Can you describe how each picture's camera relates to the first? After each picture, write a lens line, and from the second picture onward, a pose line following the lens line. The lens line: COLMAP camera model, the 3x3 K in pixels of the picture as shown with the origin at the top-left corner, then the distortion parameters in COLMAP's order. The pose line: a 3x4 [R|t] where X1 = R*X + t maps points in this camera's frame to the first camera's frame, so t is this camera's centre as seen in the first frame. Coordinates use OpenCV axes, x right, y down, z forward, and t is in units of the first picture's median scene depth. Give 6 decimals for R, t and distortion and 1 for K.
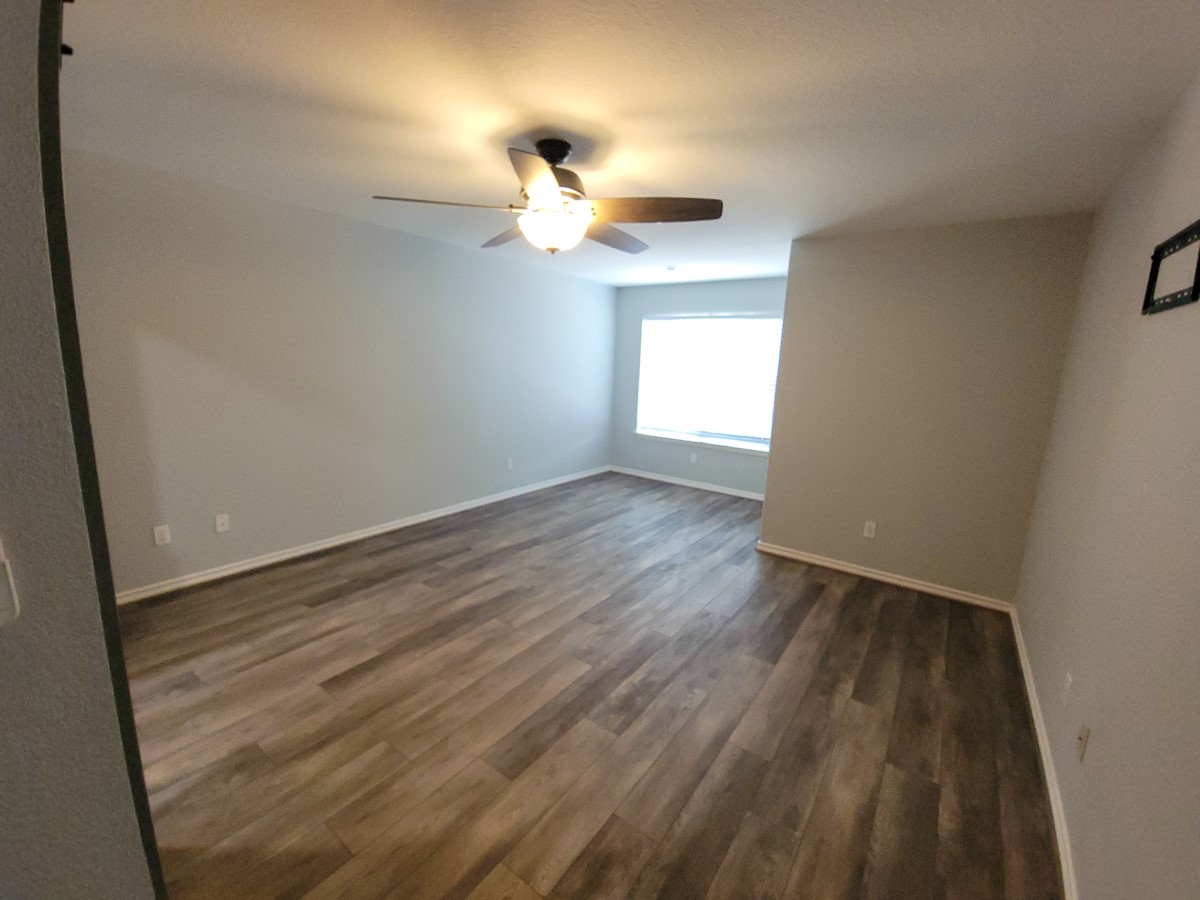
lens RADIAL K [[487.3, 0, 601.8], [0, 487.3, 451.9], [0, 0, 1]] dist [0.002781, -0.005689]
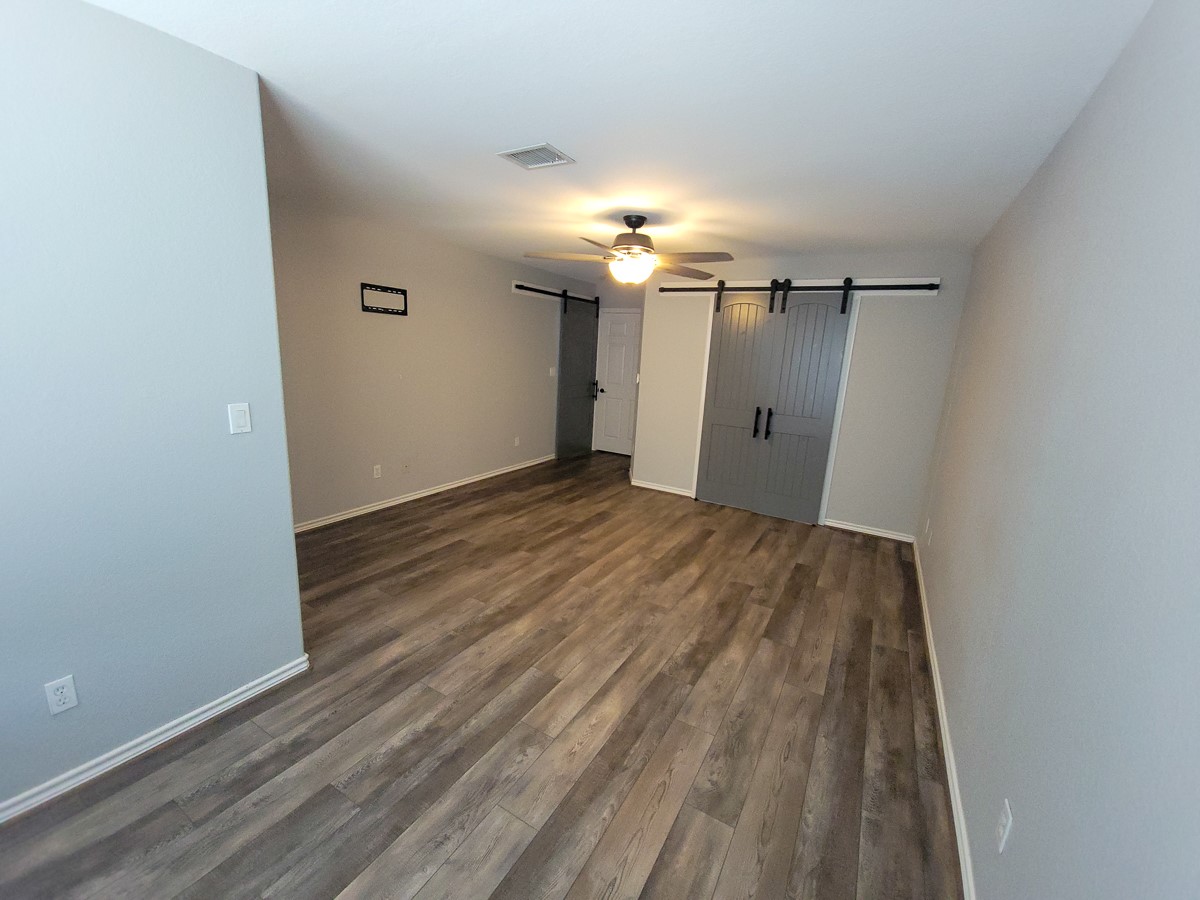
lens RADIAL K [[487.3, 0, 601.8], [0, 487.3, 451.9], [0, 0, 1]] dist [0.002781, -0.005689]
pose [[-0.990711, -0.073305, -0.114532, 0.099824], [-0.111917, 0.917956, 0.380568, -0.406941], [0.077237, 0.389851, -0.917633, 2.107301]]
